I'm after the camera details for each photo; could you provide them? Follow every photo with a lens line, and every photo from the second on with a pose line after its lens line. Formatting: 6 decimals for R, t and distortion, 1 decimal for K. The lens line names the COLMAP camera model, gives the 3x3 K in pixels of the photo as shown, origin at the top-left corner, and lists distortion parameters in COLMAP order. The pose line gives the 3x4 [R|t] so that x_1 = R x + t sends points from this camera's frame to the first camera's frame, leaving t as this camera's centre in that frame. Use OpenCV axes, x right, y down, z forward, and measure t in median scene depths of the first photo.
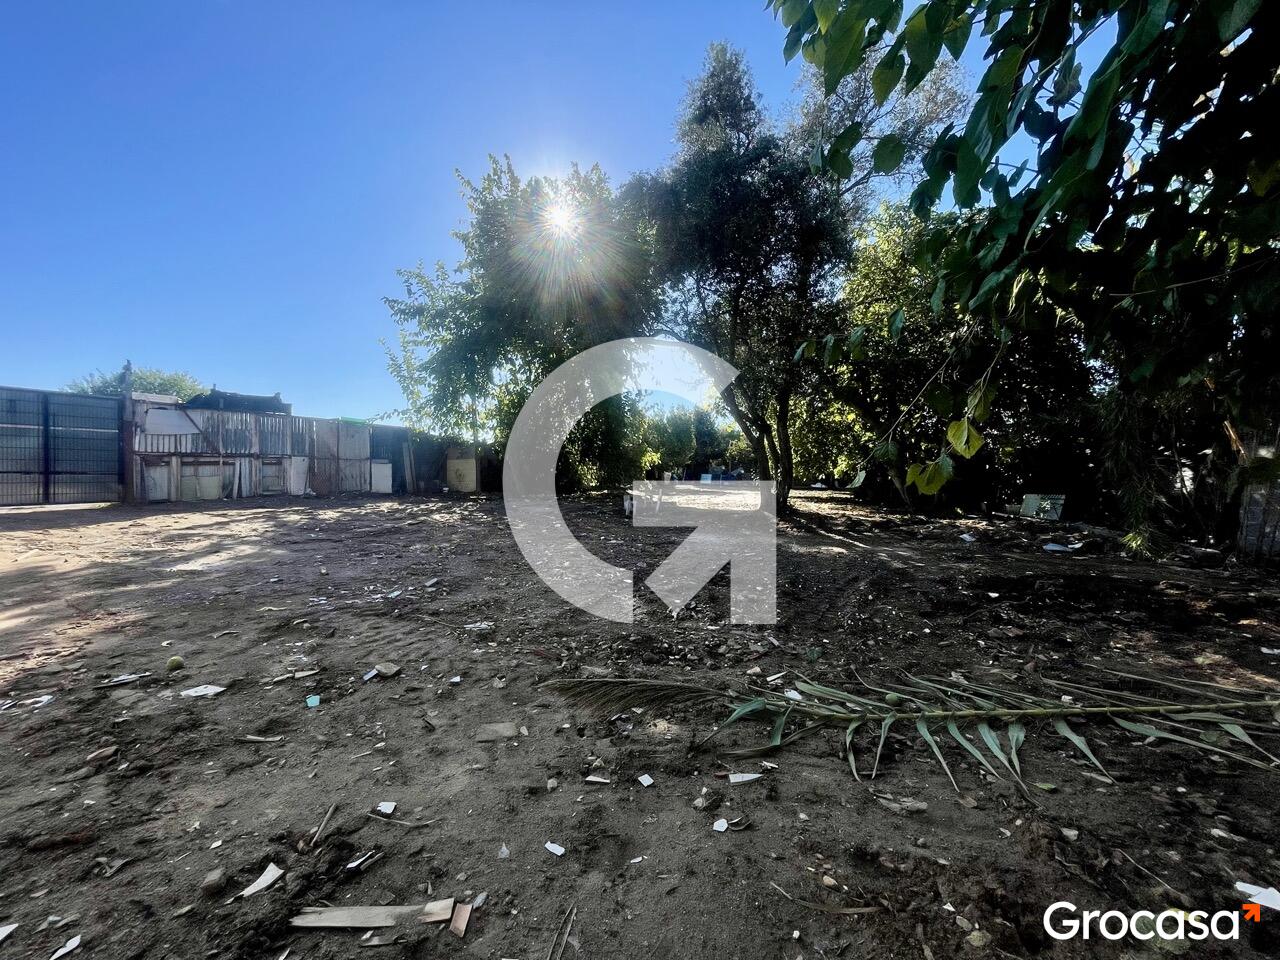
lens RADIAL K [[513.8, 0, 644.4], [0, 513.8, 480.3], [0, 0, 1]] dist [-0.001344, -0.000034]
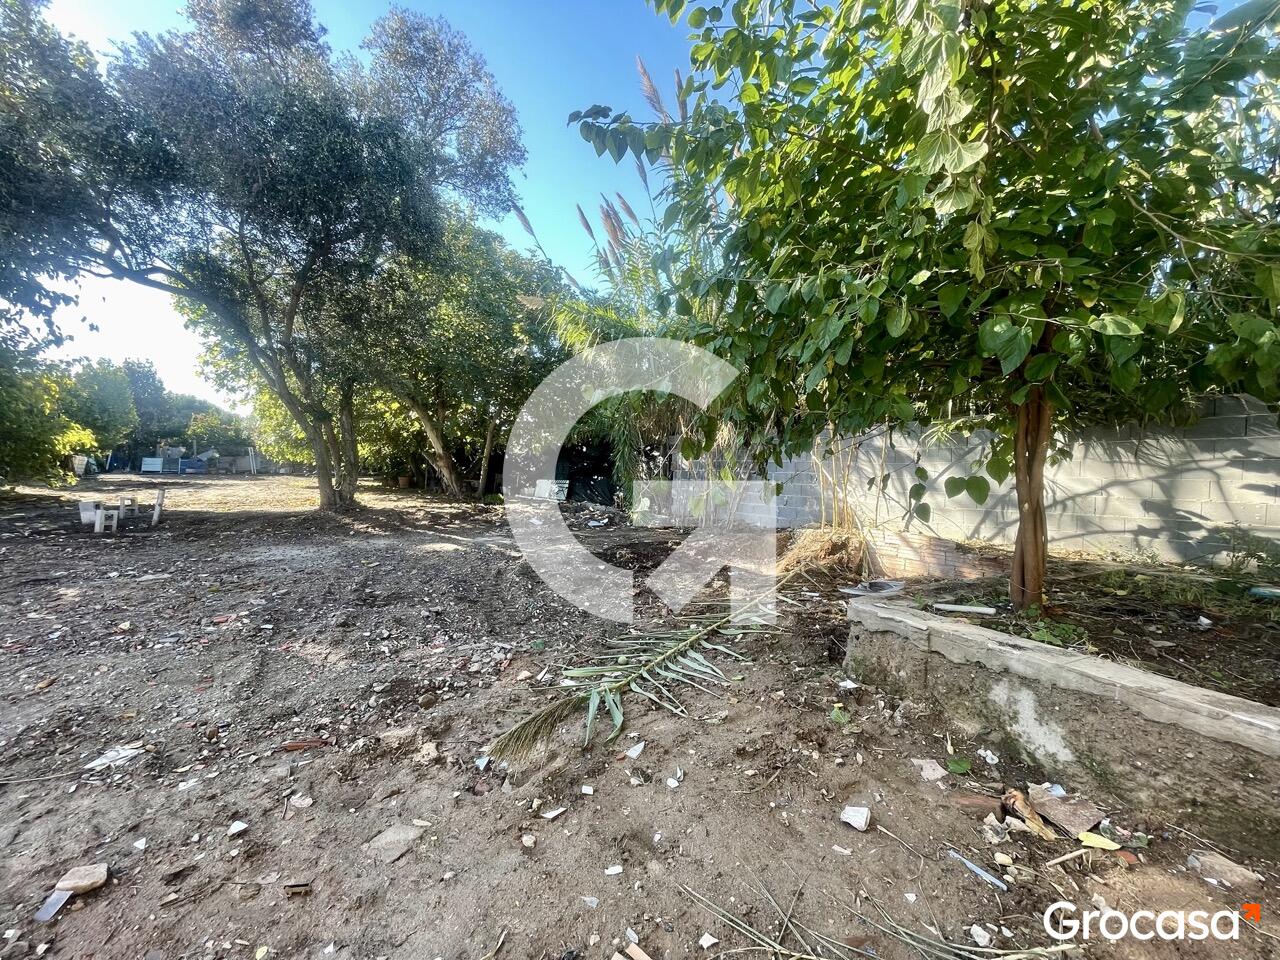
lens RADIAL K [[513.8, 0, 643.9], [0, 513.8, 475.1], [0, 0, 1]] dist [-0.001344, -0.000034]
pose [[0.607403, -0.024408, 0.794019, -0.153194], [0.003883, 0.999607, 0.027757, -0.026487], [-0.794385, -0.013777, 0.607259, 0.043117]]
